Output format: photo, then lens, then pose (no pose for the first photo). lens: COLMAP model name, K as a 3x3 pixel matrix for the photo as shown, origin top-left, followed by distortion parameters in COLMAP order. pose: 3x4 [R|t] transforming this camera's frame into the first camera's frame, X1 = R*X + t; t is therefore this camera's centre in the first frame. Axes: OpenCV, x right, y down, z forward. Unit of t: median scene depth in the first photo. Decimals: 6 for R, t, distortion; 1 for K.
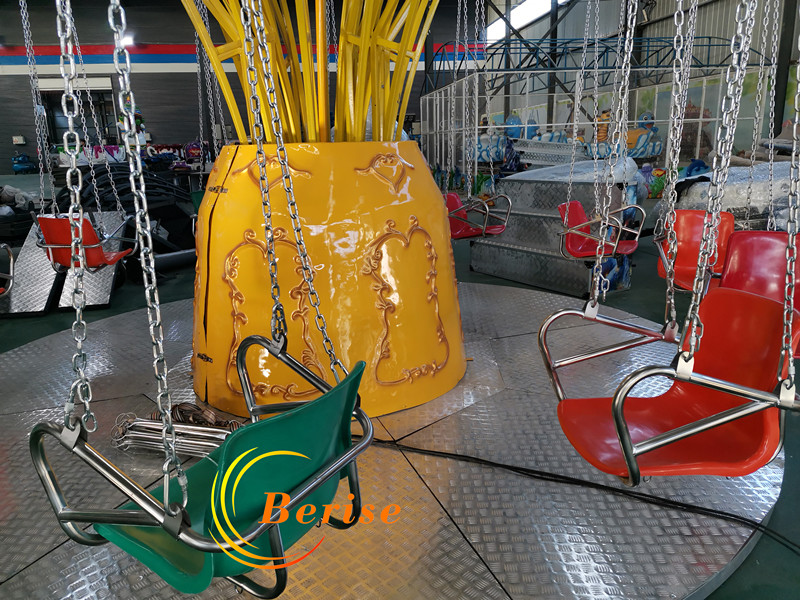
lens RADIAL K [[607.4, 0, 400.0], [0, 607.4, 301.9], [0, 0, 1]] dist [0.077960, -0.060368]
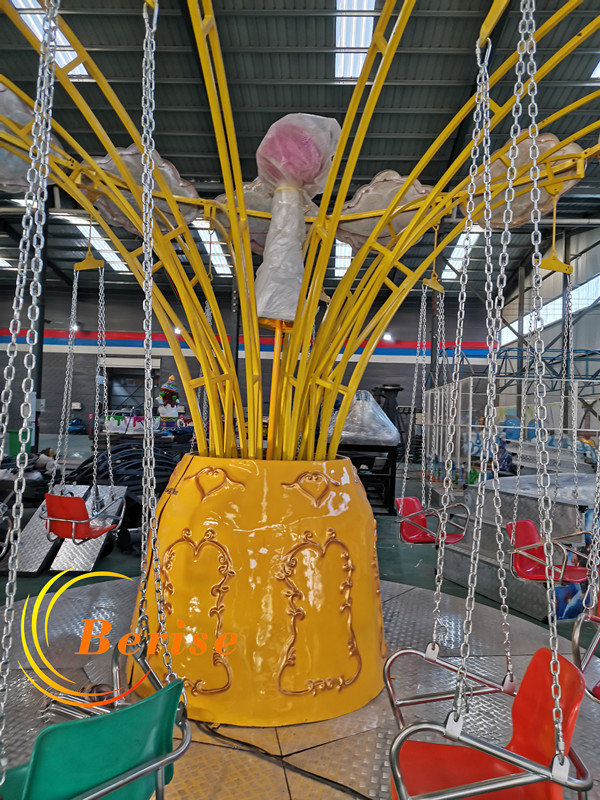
lens RADIAL K [[607.4, 0, 296.6], [0, 607.4, 396.8], [0, 0, 1]] dist [0.077960, -0.060368]
pose [[0.978628, 0.057641, -0.197394, 0.165710], [-0.112302, 0.953934, -0.278204, -0.054293], [0.172265, 0.294426, 0.940020, -0.130450]]
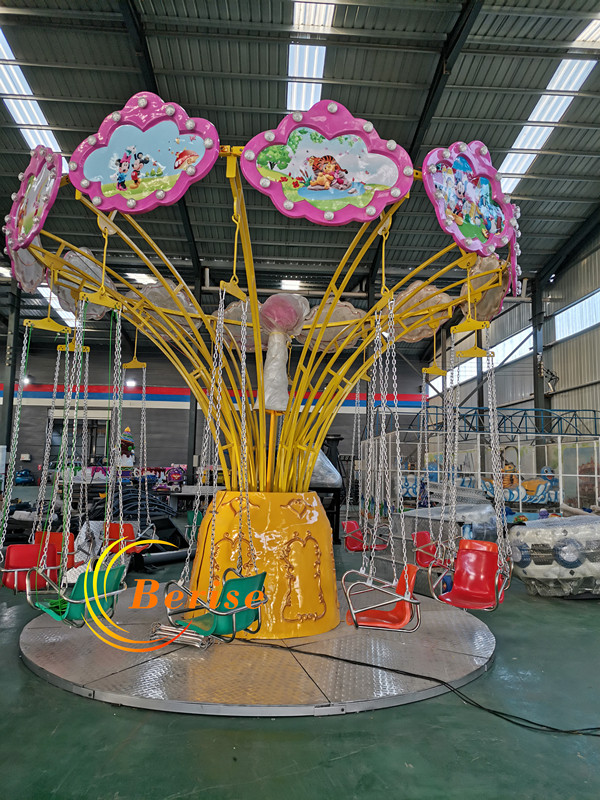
lens RADIAL K [[607.4, 0, 299.1], [0, 607.4, 400.8], [0, 0, 1]] dist [0.077960, -0.060368]
pose [[0.994317, 0.040774, -0.098341, 0.168523], [-0.073226, 0.932460, -0.353774, 0.167669], [0.077275, 0.358965, 0.930147, -0.994510]]
